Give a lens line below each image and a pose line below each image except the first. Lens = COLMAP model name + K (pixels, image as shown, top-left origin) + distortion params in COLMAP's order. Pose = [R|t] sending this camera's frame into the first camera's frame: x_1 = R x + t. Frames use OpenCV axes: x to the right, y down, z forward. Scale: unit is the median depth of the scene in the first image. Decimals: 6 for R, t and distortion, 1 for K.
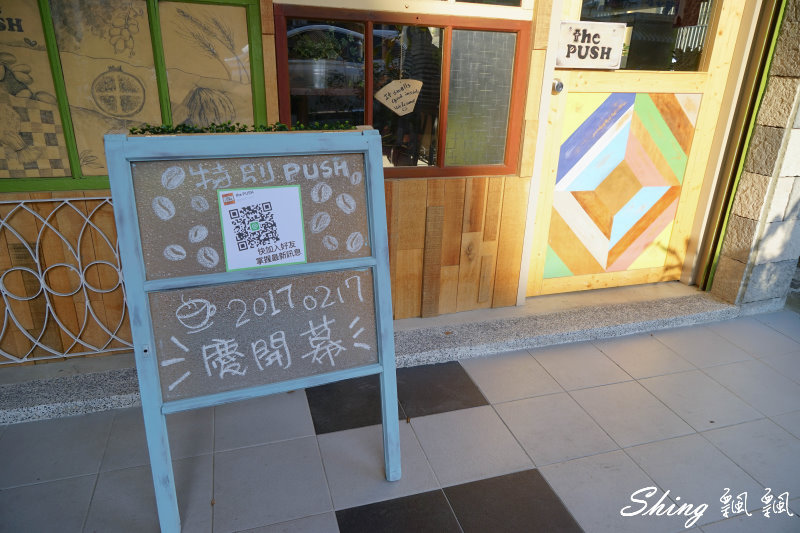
lens RADIAL K [[536.2, 0, 404.8], [0, 536.2, 269.2], [0, 0, 1]] dist [0.017985, -0.002188]
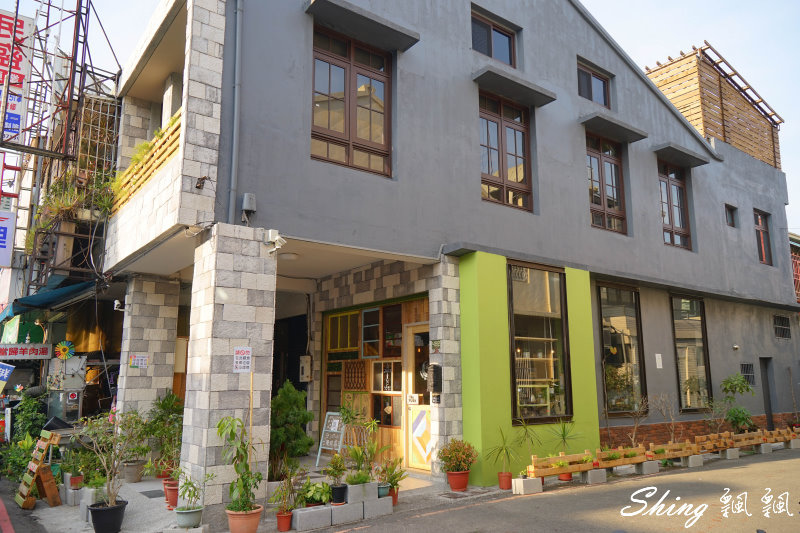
lens RADIAL K [[614.5, 0, 405.8], [0, 614.5, 267.5], [0, 0, 1]] dist [0.013323, -0.001591]
pose [[0.313999, -0.199495, -0.928228, 5.254362], [-0.329575, 0.893977, -0.303621, 0.146043], [0.890385, 0.401257, 0.214959, -0.511974]]
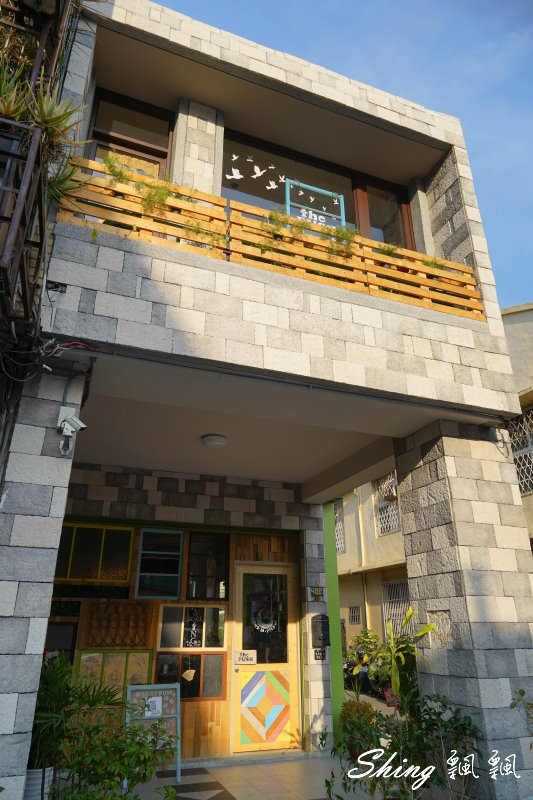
lens RADIAL K [[536.2, 0, 262.2], [0, 536.2, 410.5], [0, 0, 1]] dist [0.017985, -0.002188]
pose [[0.998151, -0.001808, 0.060755, 0.257312], [0.043186, 0.724473, -0.687949, 0.850238], [-0.042772, 0.689301, 0.723212, -2.699029]]
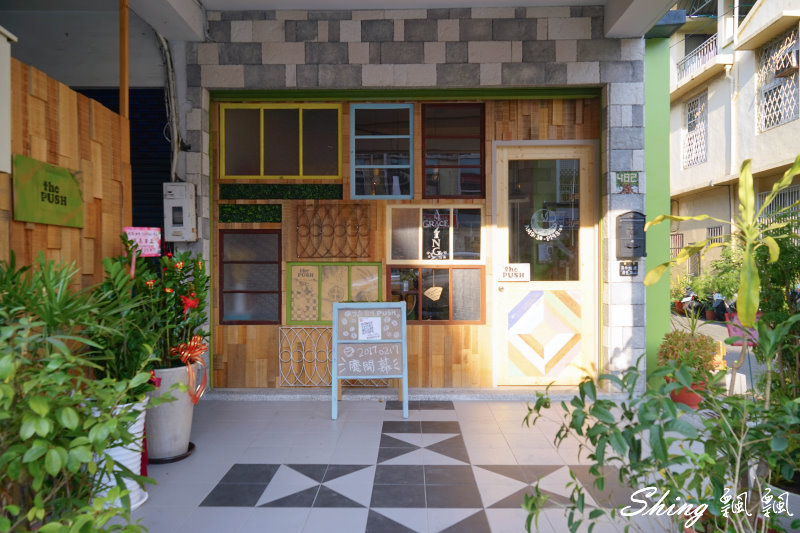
lens RADIAL K [[536.2, 0, 399.5], [0, 536.2, 272.8], [0, 0, 1]] dist [0.017985, -0.002188]
pose [[0.946245, -0.029235, -0.322128, 0.672519], [-0.087639, 0.935482, -0.342336, 0.485532], [0.311353, 0.352164, 0.882632, -1.368138]]
